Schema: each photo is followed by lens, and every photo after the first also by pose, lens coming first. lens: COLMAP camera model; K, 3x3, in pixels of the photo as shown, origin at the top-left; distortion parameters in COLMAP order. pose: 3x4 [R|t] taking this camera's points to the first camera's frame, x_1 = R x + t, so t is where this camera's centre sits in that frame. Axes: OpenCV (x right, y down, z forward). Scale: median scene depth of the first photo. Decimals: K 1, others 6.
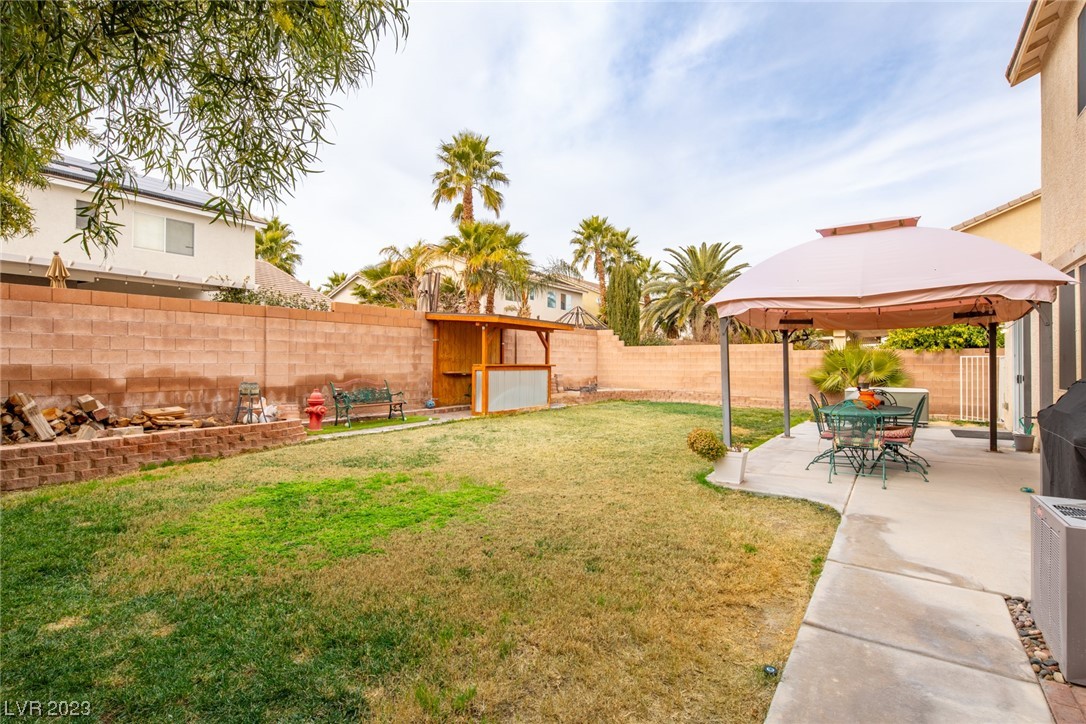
lens RADIAL K [[529.7, 0, 540.8], [0, 529.7, 361.5], [0, 0, 1]] dist [0.002393, 0.002972]
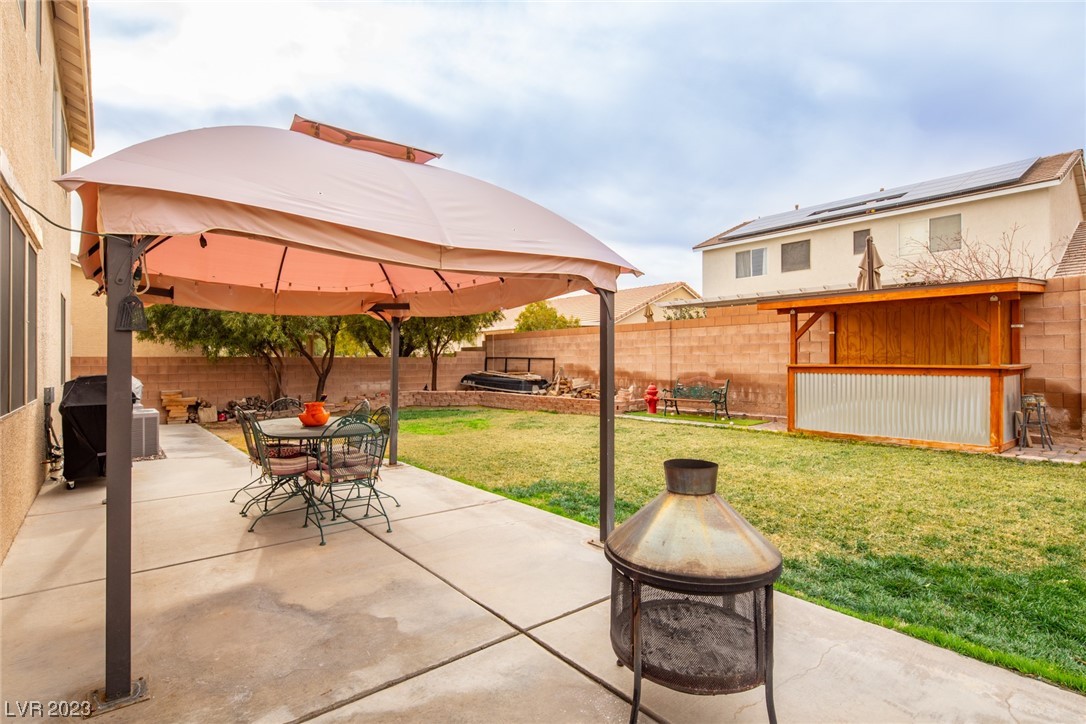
lens RADIAL K [[529.7, 0, 541.3], [0, 529.7, 362.8], [0, 0, 1]] dist [0.002393, 0.002972]
pose [[-0.284985, -0.000407, -0.958532, 0.773832], [0.001466, 0.999999, -0.000860, 0.003514], [0.958531, -0.001651, -0.284984, 0.947858]]
